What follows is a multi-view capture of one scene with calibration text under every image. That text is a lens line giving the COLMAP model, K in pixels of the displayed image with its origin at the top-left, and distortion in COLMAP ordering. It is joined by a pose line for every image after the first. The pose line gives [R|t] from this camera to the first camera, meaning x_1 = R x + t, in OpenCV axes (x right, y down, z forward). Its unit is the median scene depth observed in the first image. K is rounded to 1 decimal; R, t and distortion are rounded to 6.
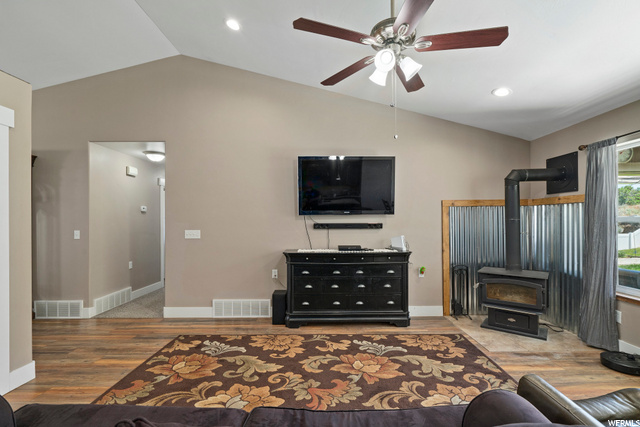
lens RADIAL K [[294.4, 0, 322.3], [0, 294.4, 217.6], [0, 0, 1]] dist [0.008846, 0.000080]
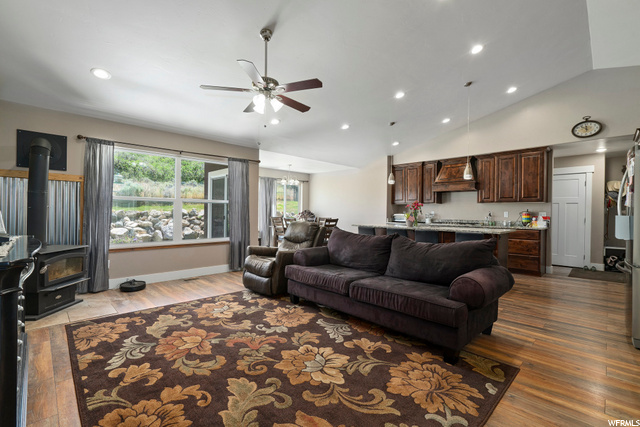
lens RADIAL K [[294.4, 0, 322.9], [0, 294.4, 212.7], [0, 0, 1]] dist [0.008846, 0.000080]
pose [[-0.703337, -0.003343, 0.710849, -0.791182], [-0.014705, 0.999843, -0.009848, 0.081932], [-0.710705, -0.017379, -0.703276, 1.297288]]
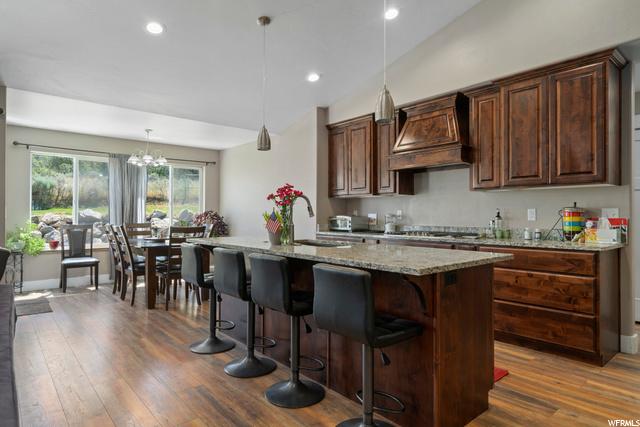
lens RADIAL K [[382.6, 0, 321.6], [0, 382.6, 212.7], [0, 0, 1]] dist [-0.002035, 0.001545]
pose [[-0.642561, 0.009154, 0.766180, -0.775046], [-0.006625, 0.999825, -0.017502, 0.079935], [-0.766206, -0.016322, -0.642388, 1.015986]]
